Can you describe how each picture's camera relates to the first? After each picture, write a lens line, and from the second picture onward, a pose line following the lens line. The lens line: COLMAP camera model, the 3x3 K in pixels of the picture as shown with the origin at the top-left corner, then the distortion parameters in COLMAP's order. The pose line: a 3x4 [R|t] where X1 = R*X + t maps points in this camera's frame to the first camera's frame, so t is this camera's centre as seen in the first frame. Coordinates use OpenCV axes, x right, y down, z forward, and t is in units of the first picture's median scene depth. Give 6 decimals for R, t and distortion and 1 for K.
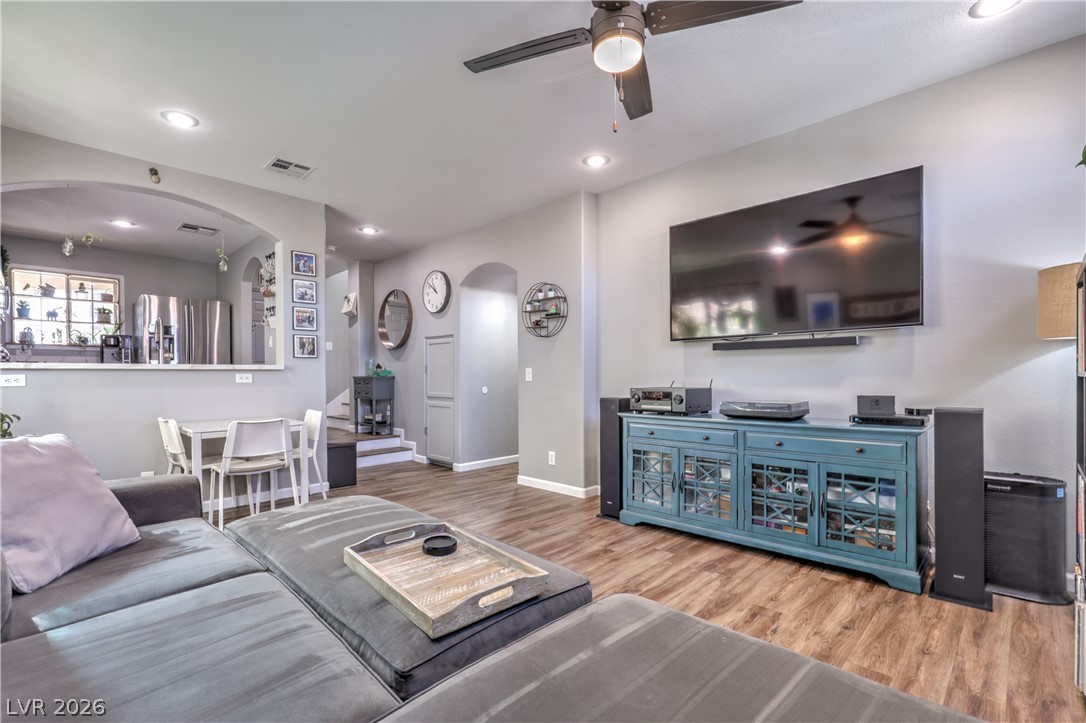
lens RADIAL K [[491.1, 0, 536.3], [0, 491.1, 381.2], [0, 0, 1]] dist [0.000178, -0.000110]
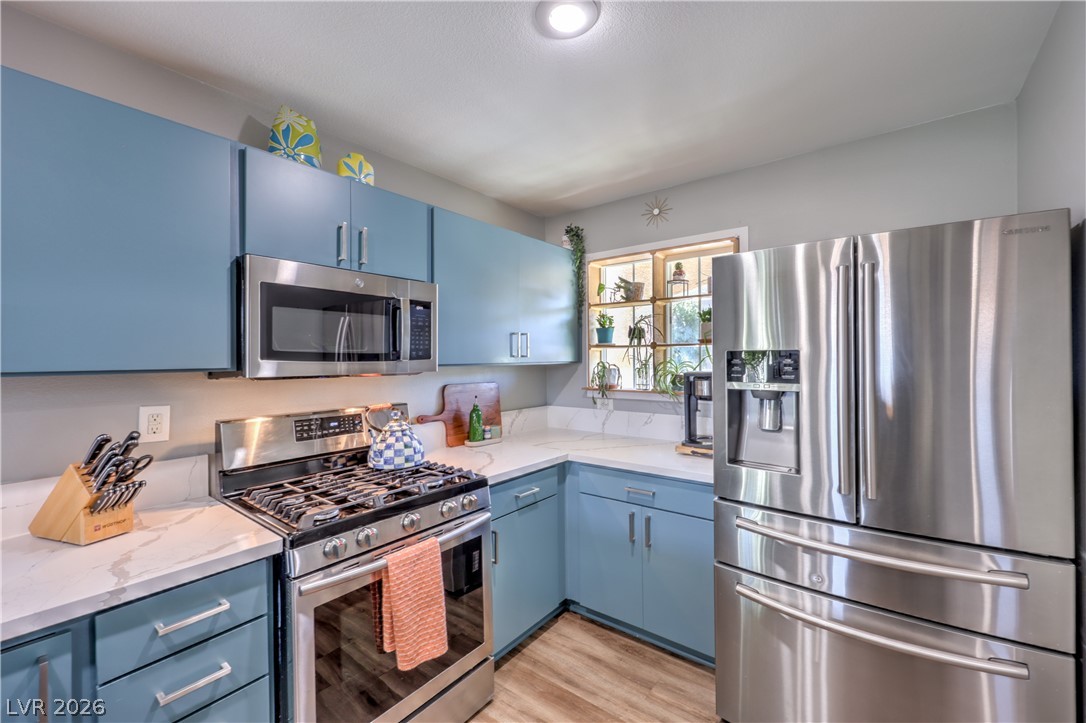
lens RADIAL K [[448.7, 0, 551.0], [0, 448.7, 353.2], [0, 0, 1]] dist [-0.000602, -0.000069]
pose [[0.125047, -0.009425, -0.992106, -0.542093], [-0.002740, 0.999948, -0.009844, -0.114778], [0.992147, 0.003949, 0.125014, 0.887352]]
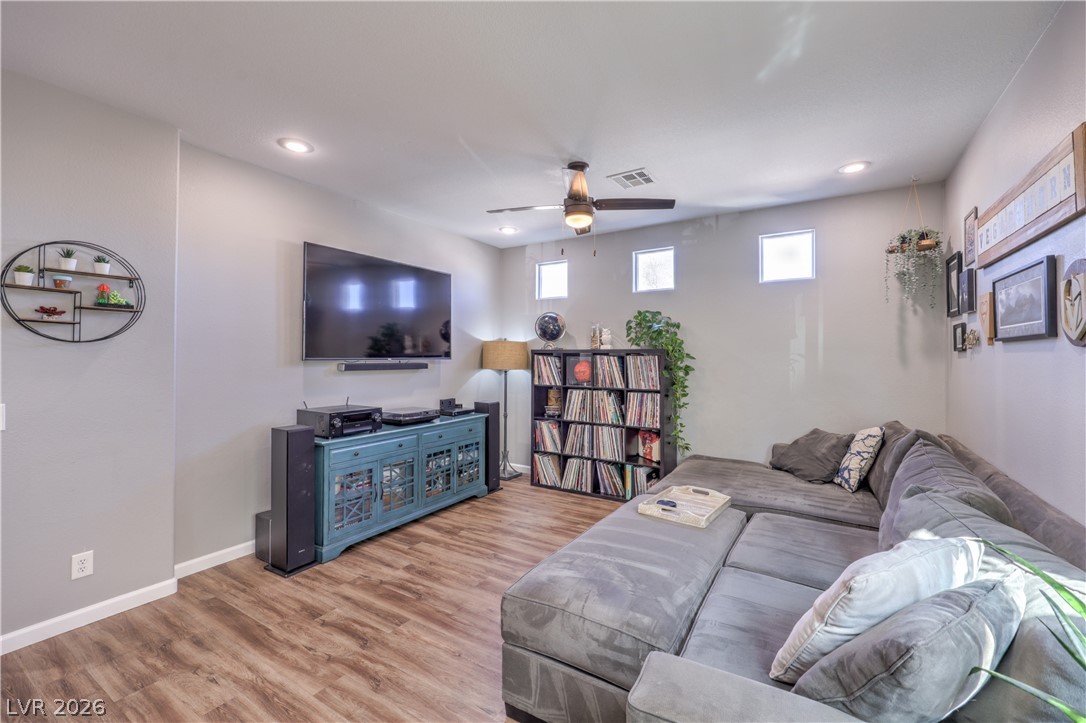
lens RADIAL K [[448.7, 0, 551.0], [0, 448.7, 353.2], [0, 0, 1]] dist [-0.000602, -0.000069]
pose [[-0.225578, 0.011537, 0.974157, -0.479327], [0.007371, 0.999921, -0.010136, -0.057715], [-0.974197, 0.004895, -0.225645, 0.503297]]
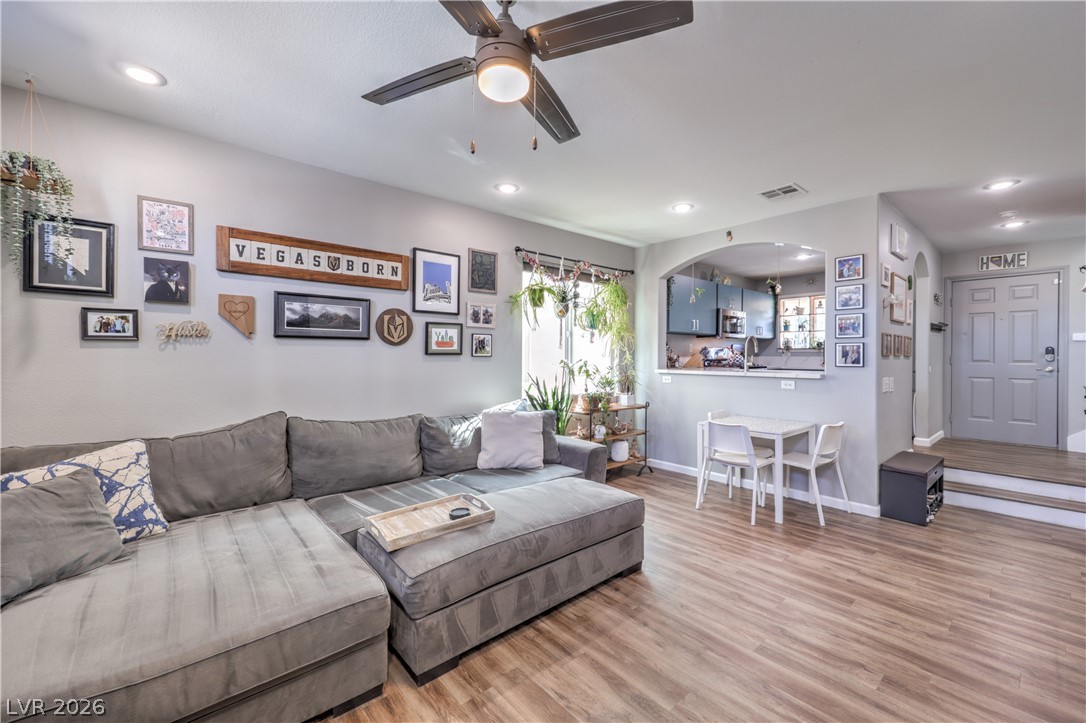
lens RADIAL K [[444.5, 0, 551.0], [0, 444.5, 356.3], [0, 0, 1]] dist [-0.000476, -0.000081]
pose [[-0.070101, 0.005425, -0.997525, 0.344563], [-0.012202, 0.999906, 0.006296, -0.053894], [0.997465, 0.012613, -0.070028, 0.394257]]
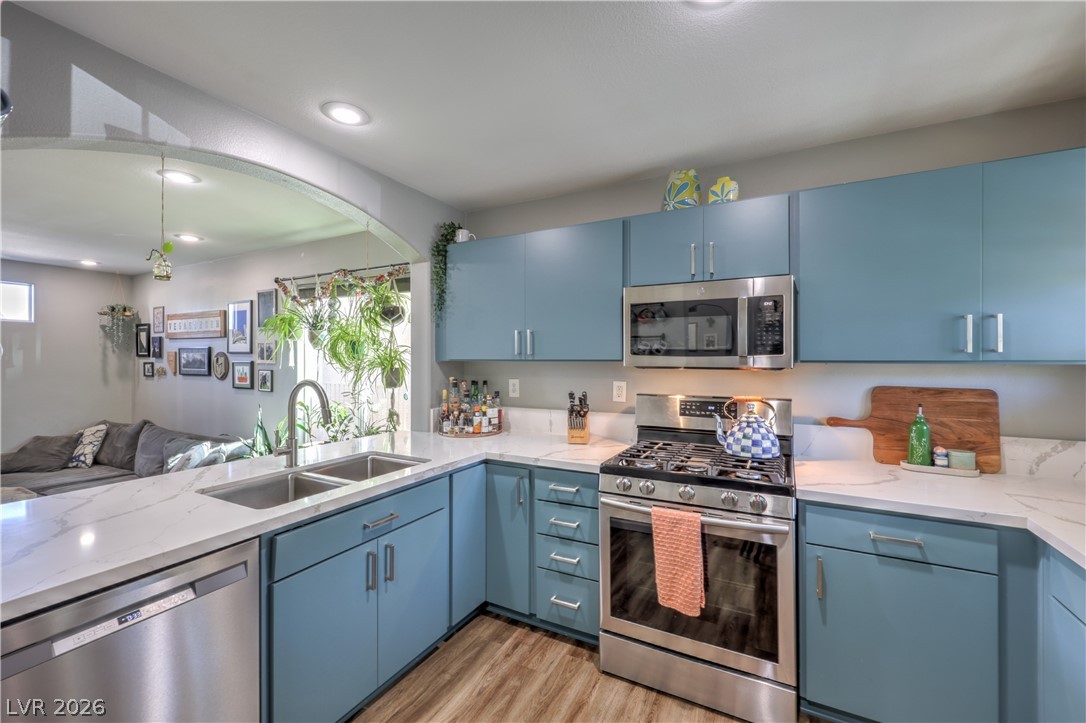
lens RADIAL K [[444.5, 0, 551.0], [0, 444.5, 356.3], [0, 0, 1]] dist [-0.000476, -0.000081]
pose [[-0.957225, 0.003506, -0.289323, -0.640187], [0.000921, 0.999958, 0.009071, -0.115153], [0.289342, 0.008417, -0.957189, 1.110656]]
